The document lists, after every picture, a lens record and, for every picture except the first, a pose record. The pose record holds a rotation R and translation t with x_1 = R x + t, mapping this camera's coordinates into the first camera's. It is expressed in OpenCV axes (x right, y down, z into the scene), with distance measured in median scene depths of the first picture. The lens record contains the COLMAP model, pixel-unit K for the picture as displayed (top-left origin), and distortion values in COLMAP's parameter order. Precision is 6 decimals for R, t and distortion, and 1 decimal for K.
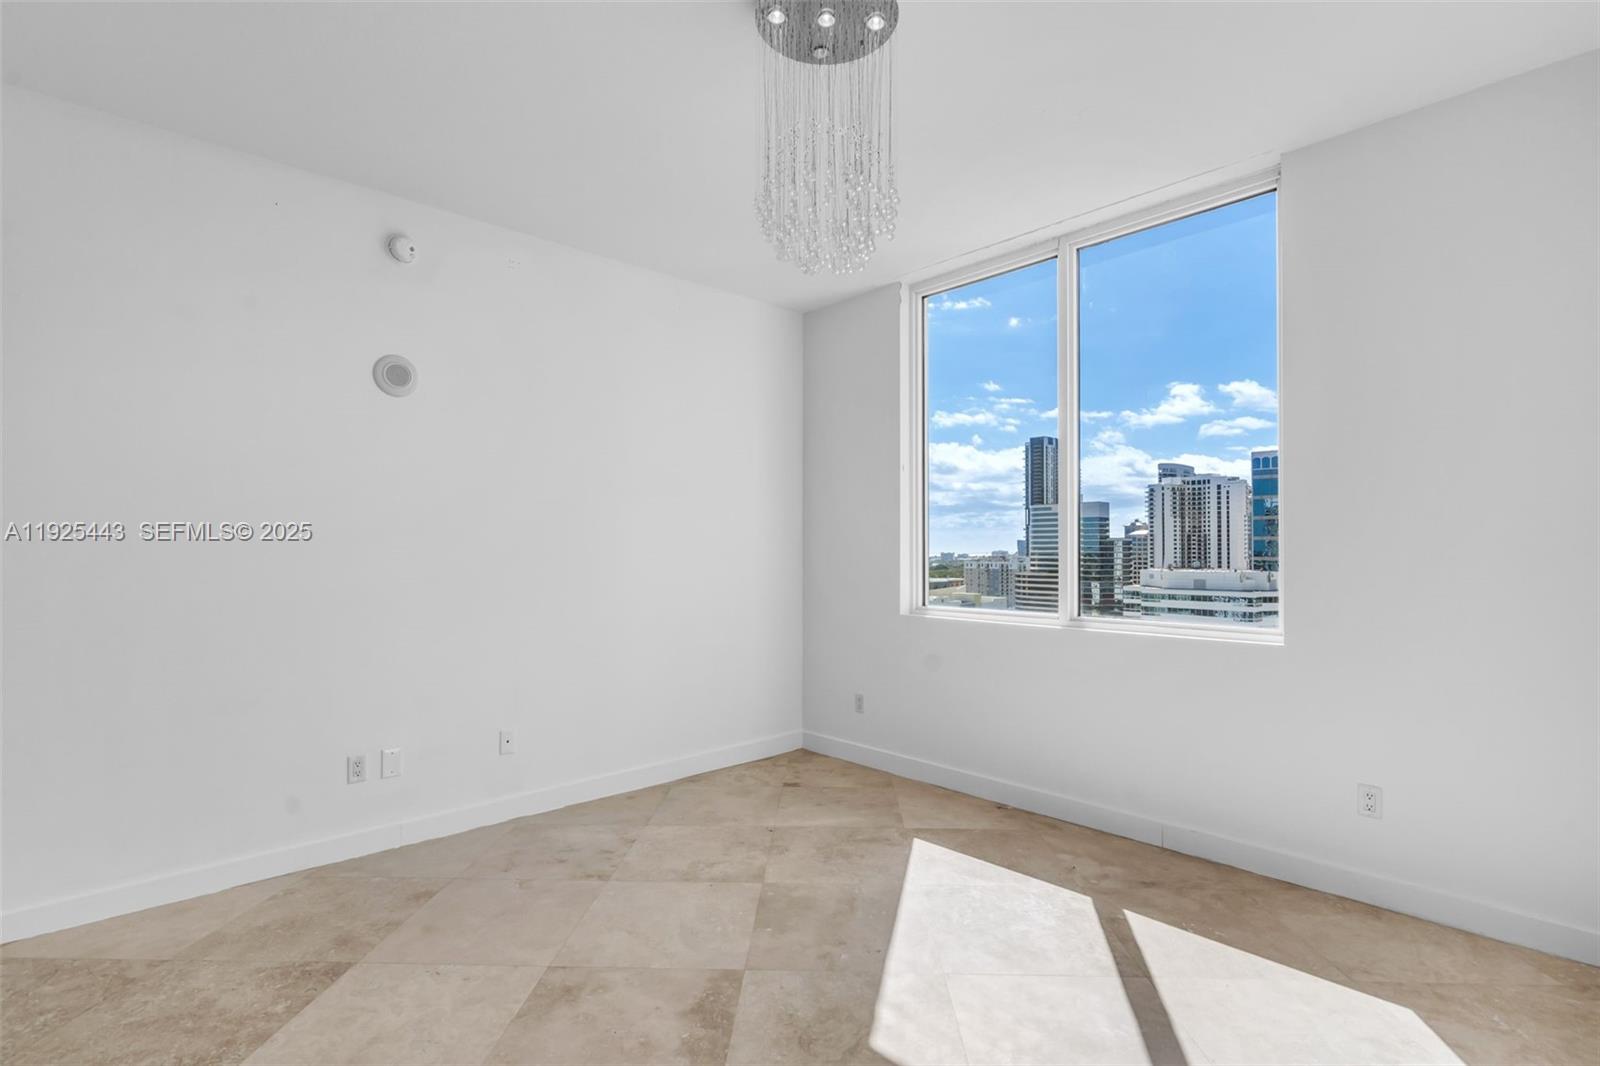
lens RADIAL K [[746.7, 0, 815.6], [0, 746.7, 538.7], [0, 0, 1]] dist [-0.004674, -0.000470]
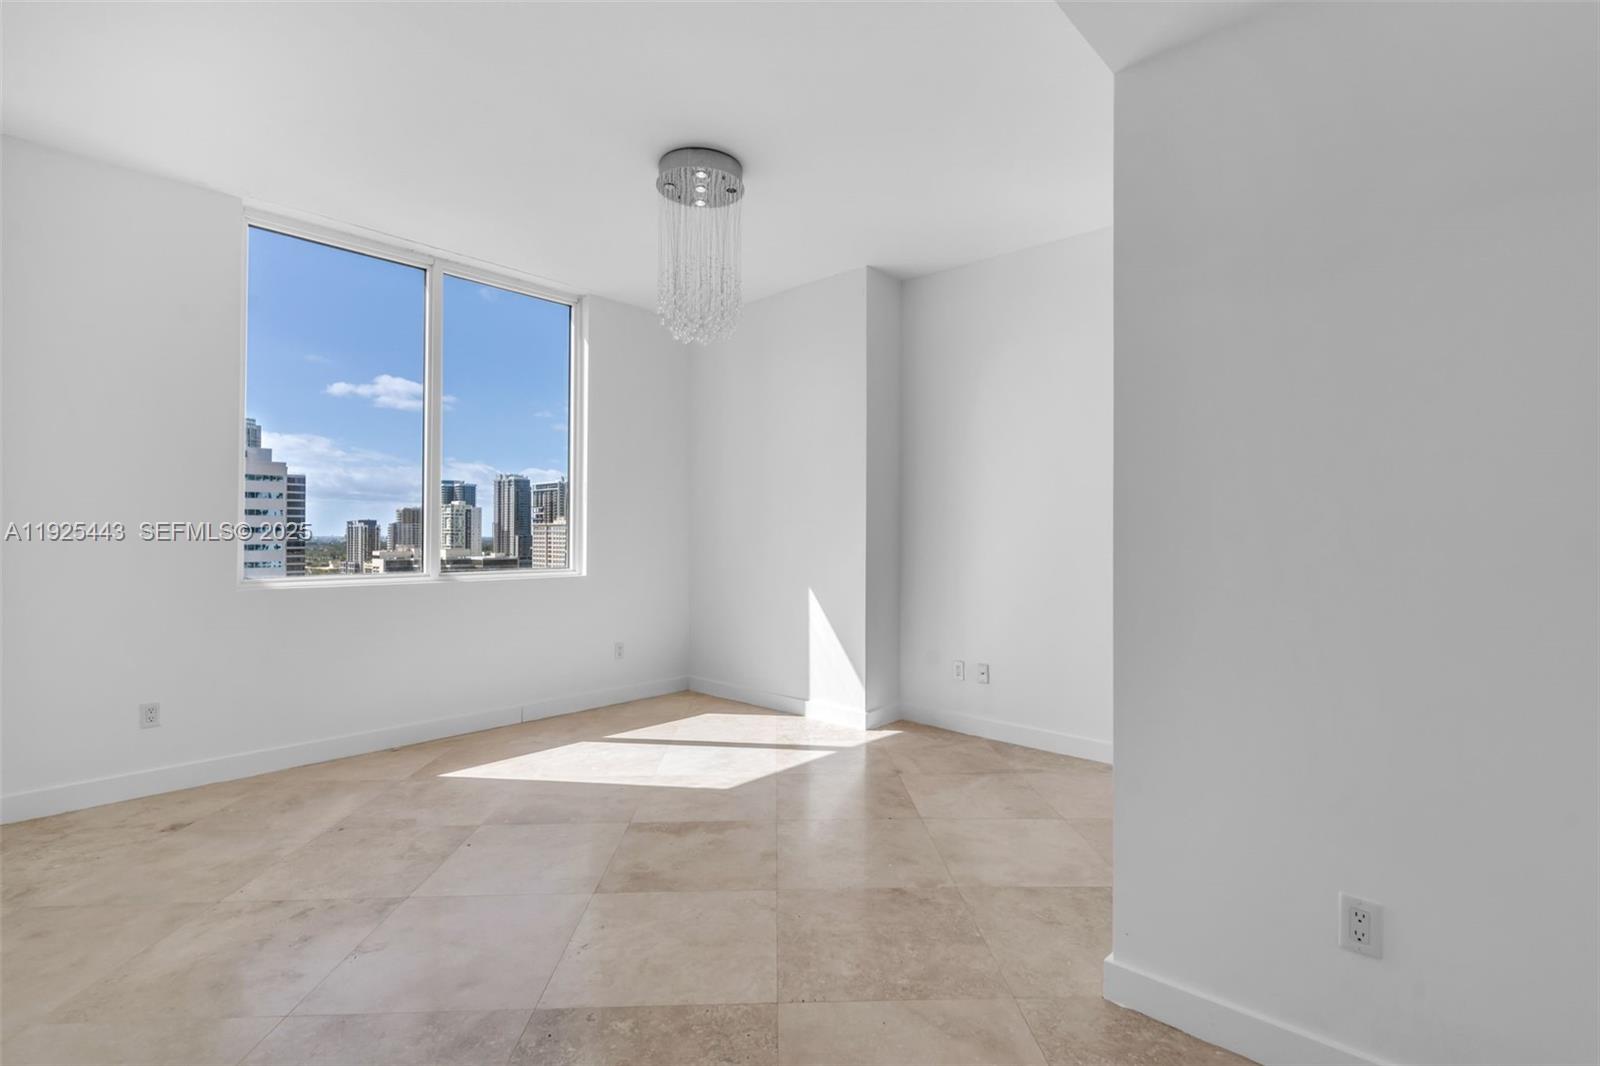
lens RADIAL K [[735.2, 0, 795.2], [0, 735.2, 533.3], [0, 0, 1]] dist [-0.001797, 0.003582]
pose [[-0.048617, 0.001304, 0.998817, -1.490364], [-0.018461, 0.999827, -0.002204, 0.051324], [-0.998647, -0.018546, -0.048585, 0.798214]]
